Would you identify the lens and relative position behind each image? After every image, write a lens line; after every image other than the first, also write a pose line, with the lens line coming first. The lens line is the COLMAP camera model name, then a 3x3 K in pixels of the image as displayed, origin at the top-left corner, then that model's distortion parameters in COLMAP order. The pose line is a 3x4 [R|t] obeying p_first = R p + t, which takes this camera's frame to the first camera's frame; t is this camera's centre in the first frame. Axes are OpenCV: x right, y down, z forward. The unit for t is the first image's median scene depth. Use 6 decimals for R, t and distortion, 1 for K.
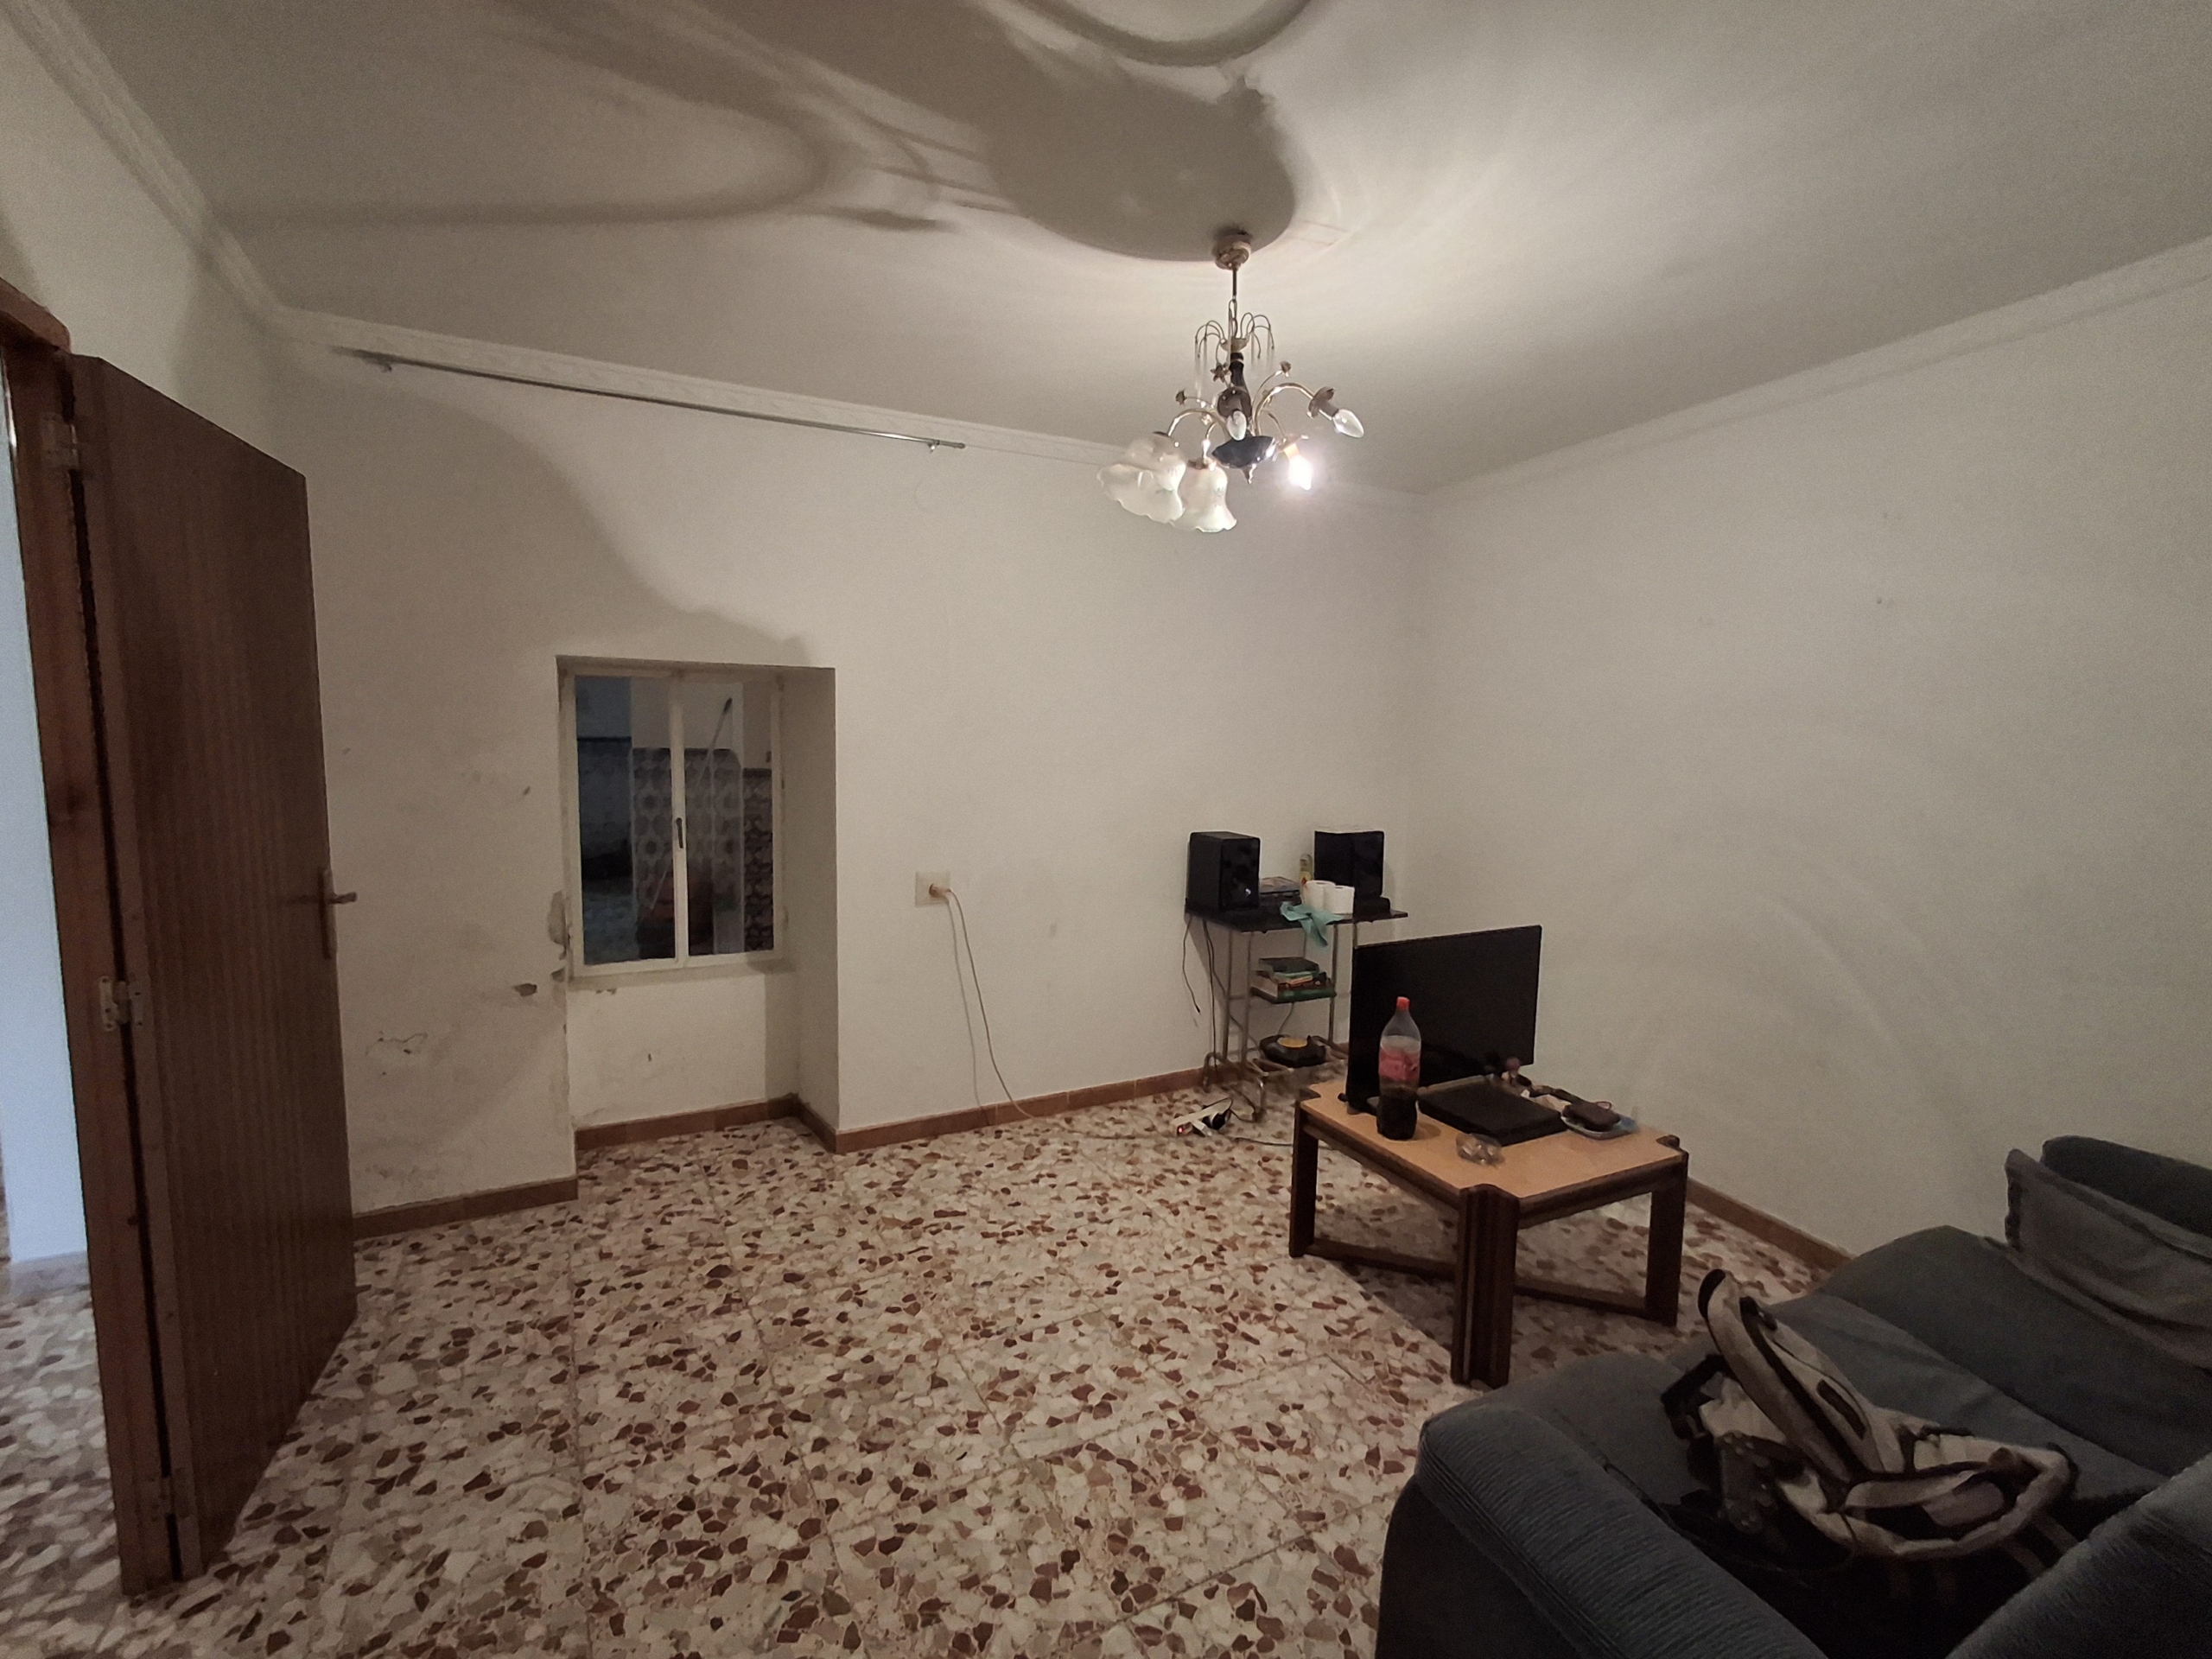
lens RADIAL K [[1004.3, 0, 1096.9], [0, 1004.3, 833.7], [0, 0, 1]] dist [-0.005071, 0.000986]
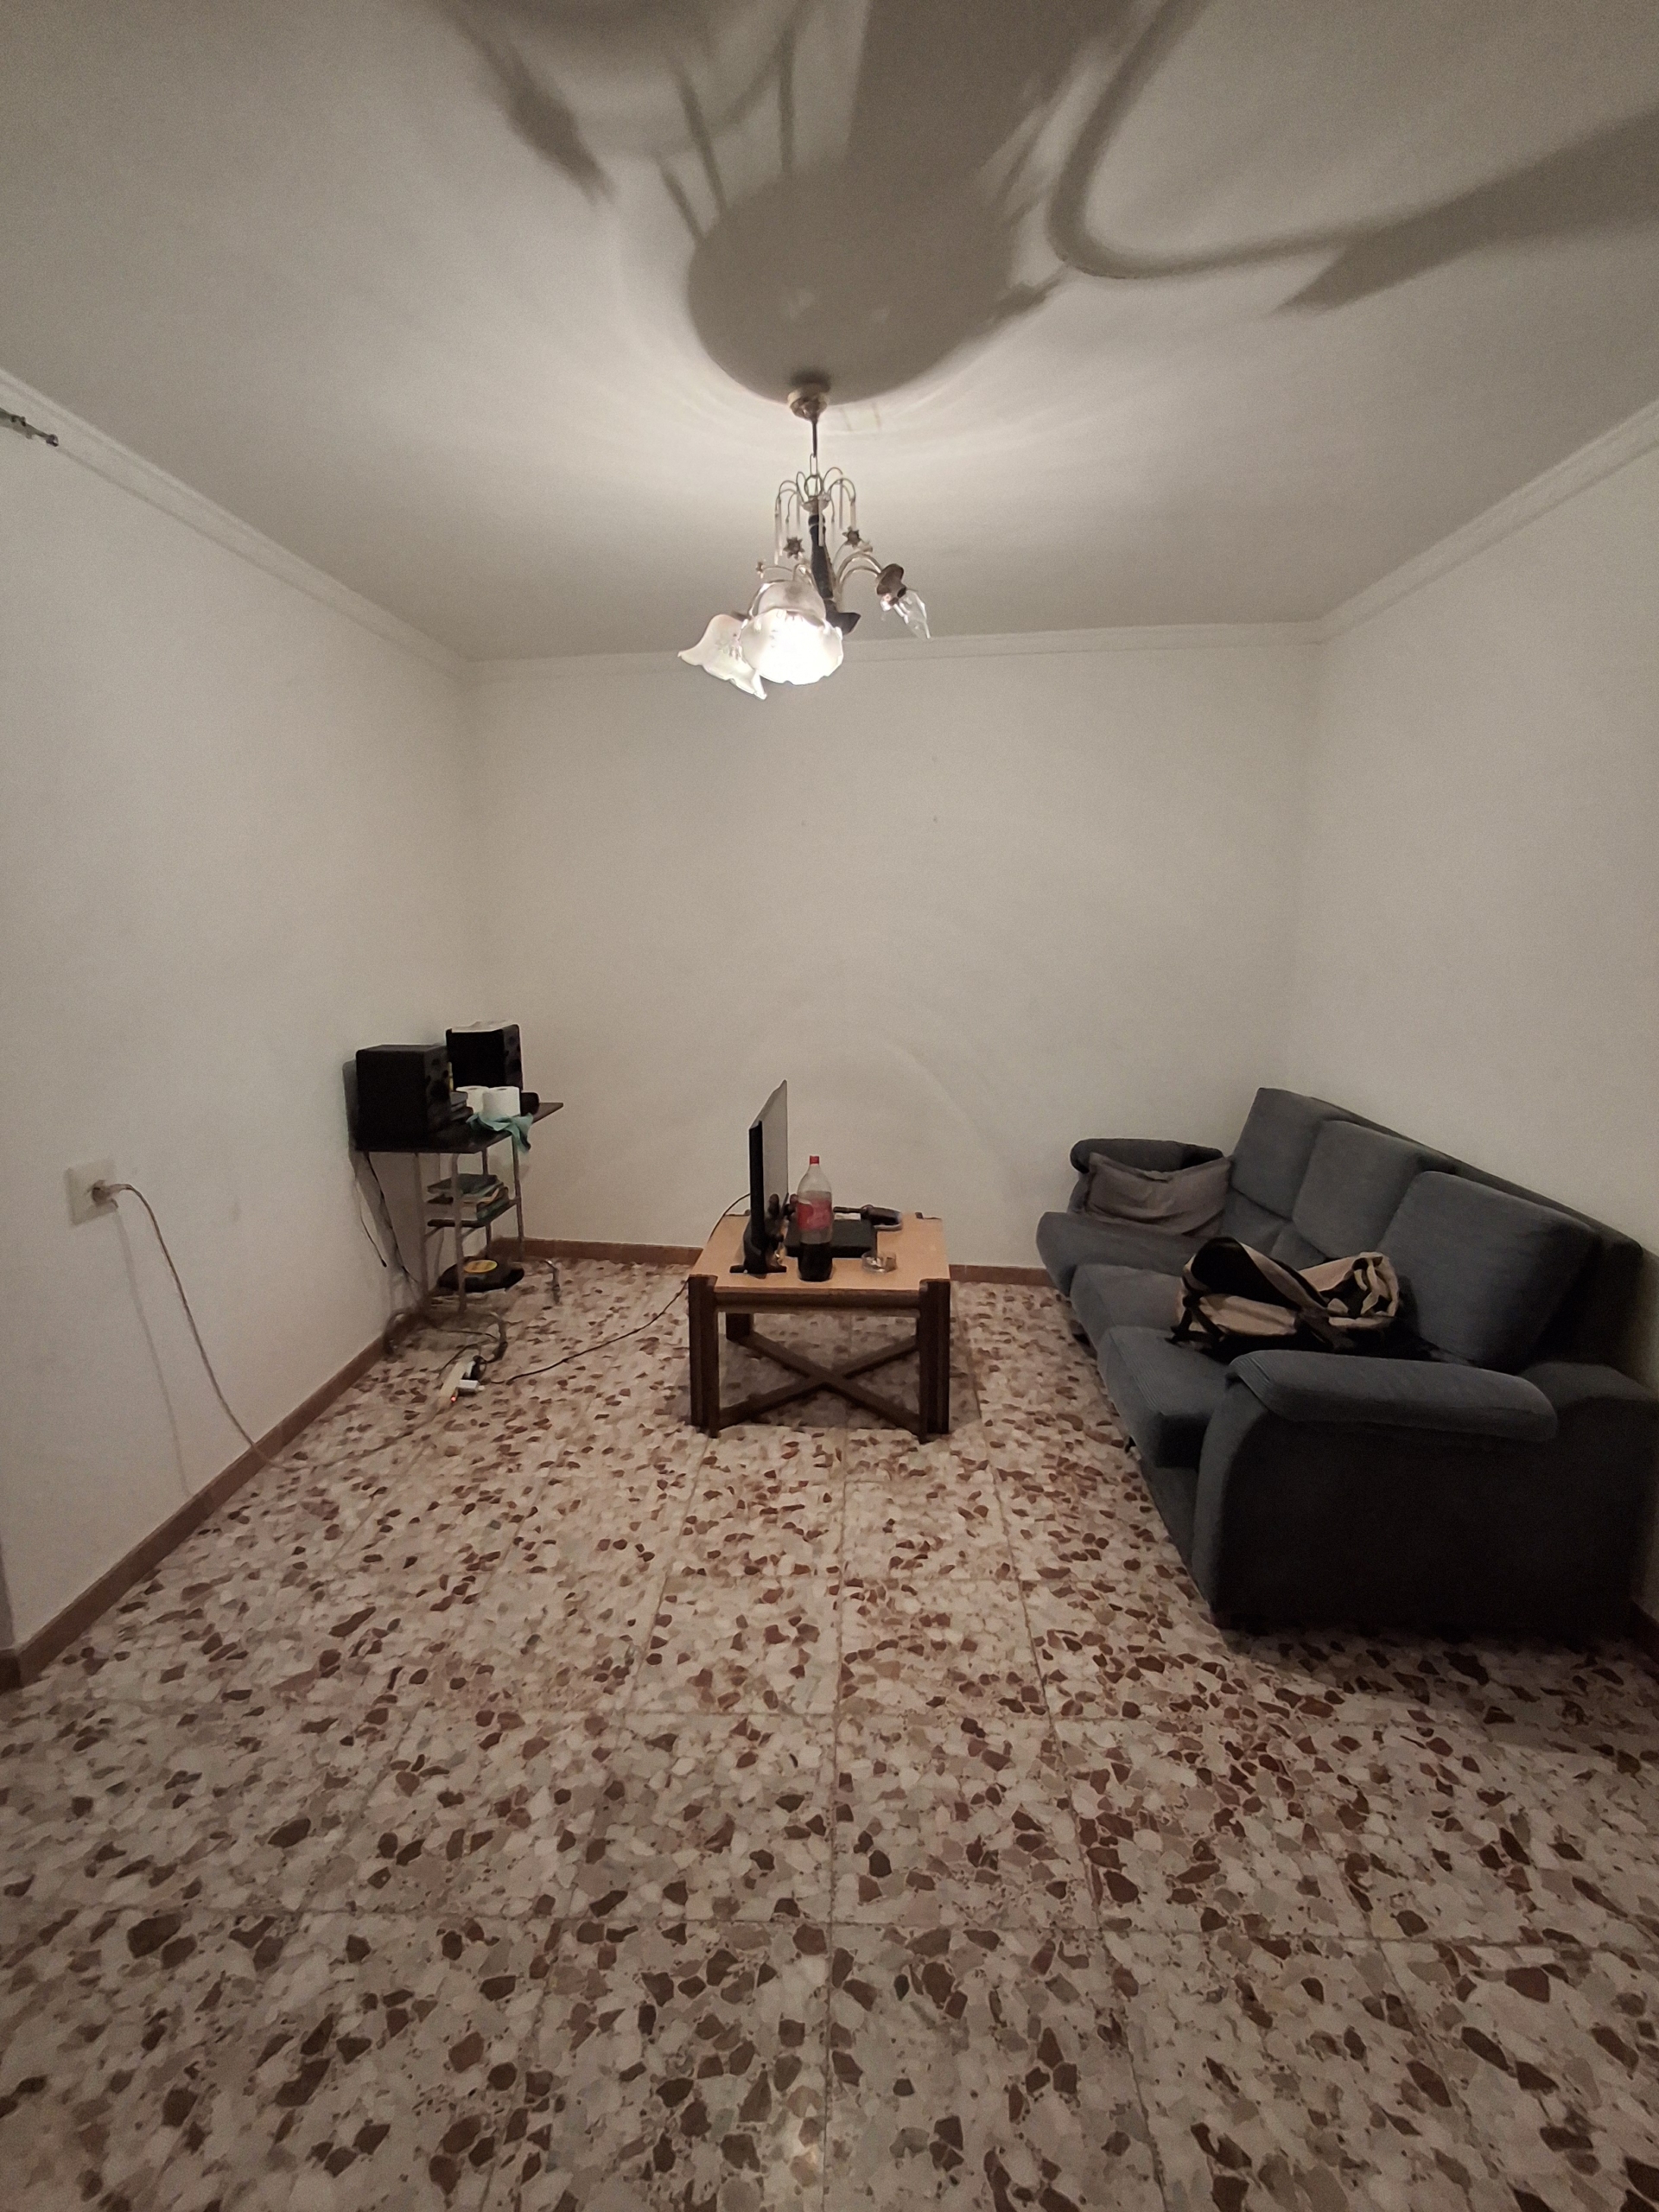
lens RADIAL K [[1004.3, 0, 823.0], [0, 1004.3, 1096.2], [0, 0, 1]] dist [-0.005071, 0.000986]
pose [[0.495297, -0.170487, 0.851830, -0.737909], [0.109323, 0.984991, 0.133572, -0.056417], [-0.861817, 0.026967, 0.506501, 0.505889]]
